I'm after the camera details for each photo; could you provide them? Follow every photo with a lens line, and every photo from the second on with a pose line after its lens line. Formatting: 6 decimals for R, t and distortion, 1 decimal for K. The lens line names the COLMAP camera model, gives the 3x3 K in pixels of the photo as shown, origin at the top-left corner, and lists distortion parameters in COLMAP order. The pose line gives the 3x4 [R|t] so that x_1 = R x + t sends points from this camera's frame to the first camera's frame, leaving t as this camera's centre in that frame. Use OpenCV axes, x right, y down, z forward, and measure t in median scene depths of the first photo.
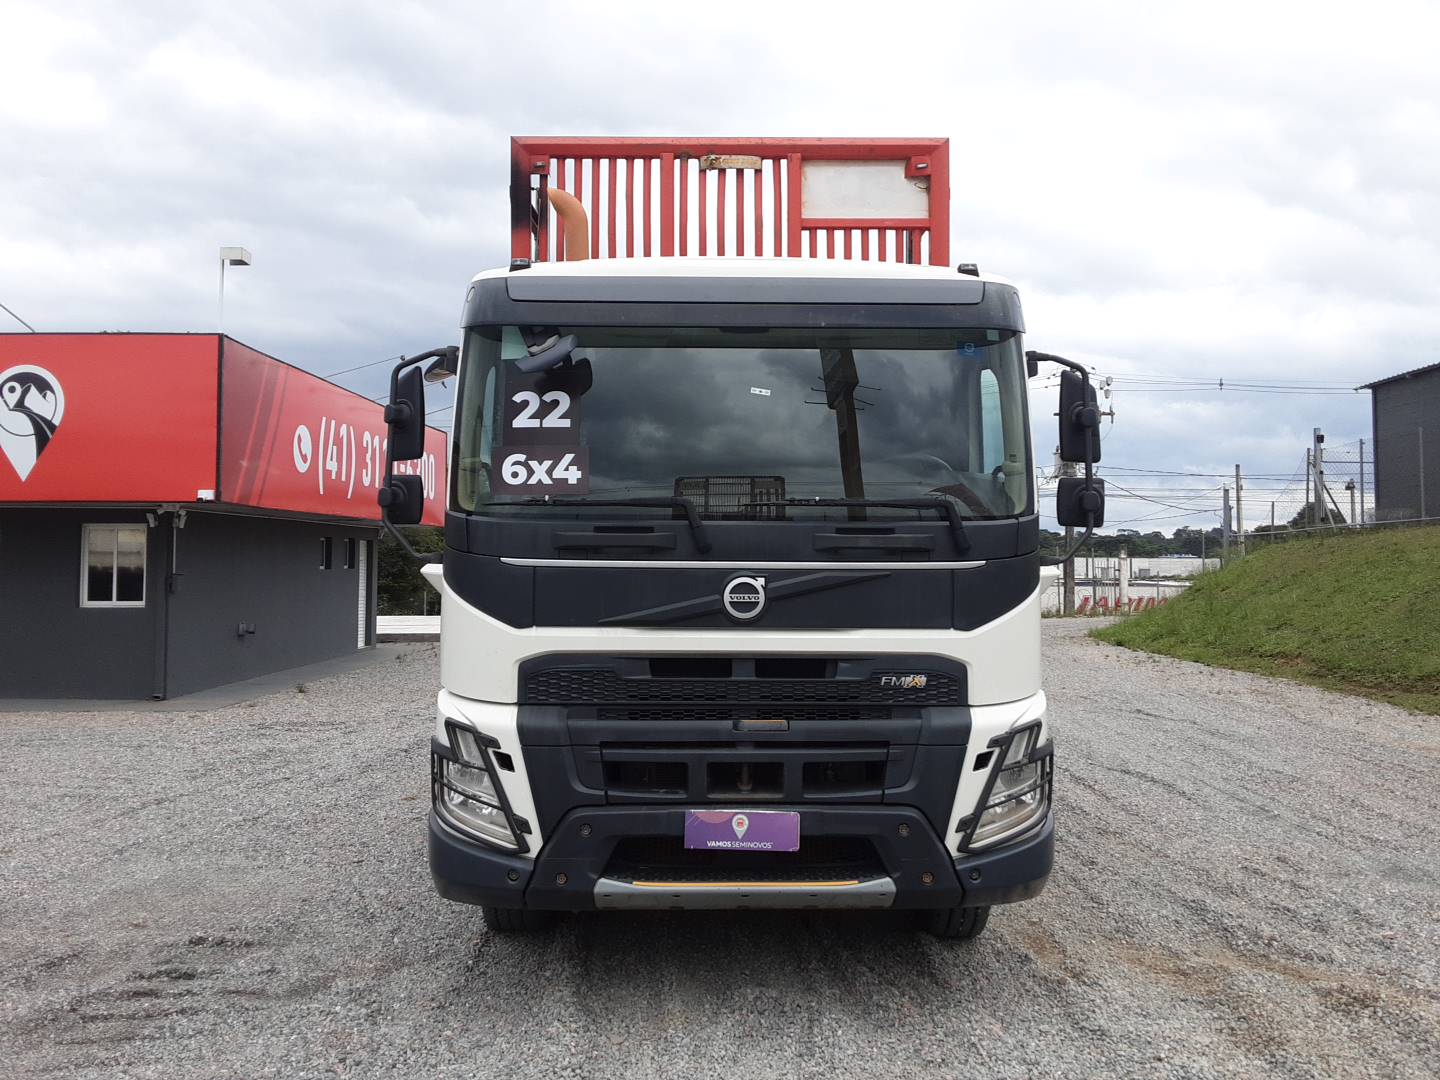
lens RADIAL K [[1154.0, 0, 728.4], [0, 1154.0, 500.6], [0, 0, 1]] dist [0.136800, -0.198631]
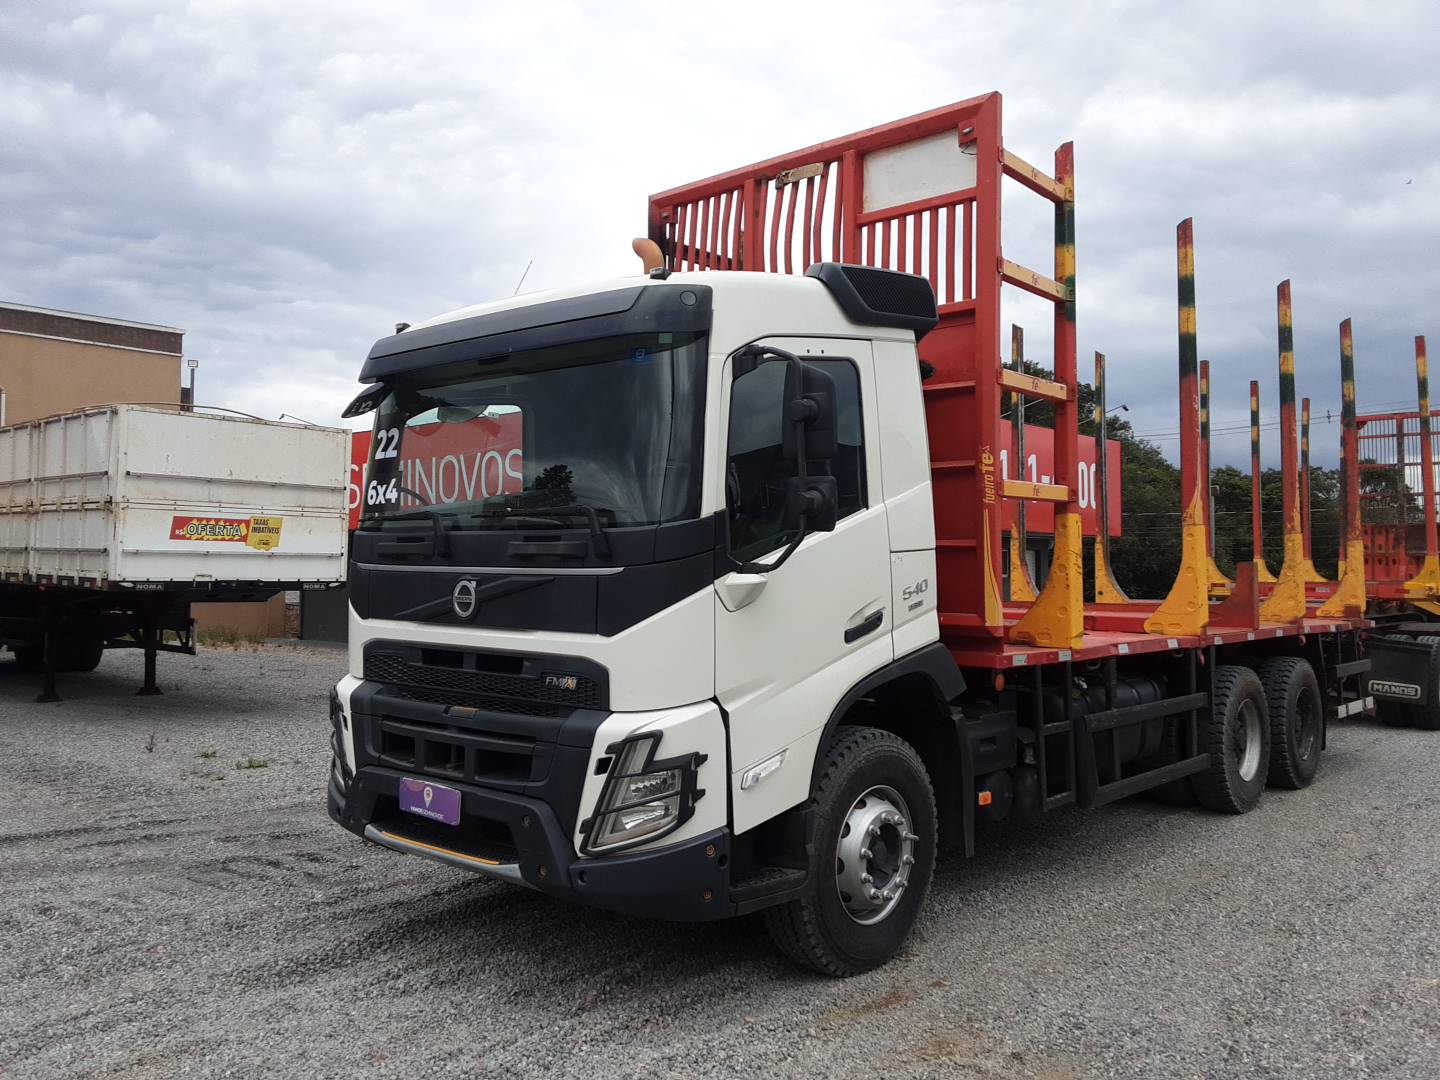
lens RADIAL K [[1154.0, 0, 728.4], [0, 1154.0, 500.6], [0, 0, 1]] dist [0.136800, -0.198631]
pose [[0.738419, -0.031892, -0.673587, 0.970524], [0.024567, 0.999490, -0.020392, 0.017229], [0.673894, -0.001490, 0.738826, 0.329301]]
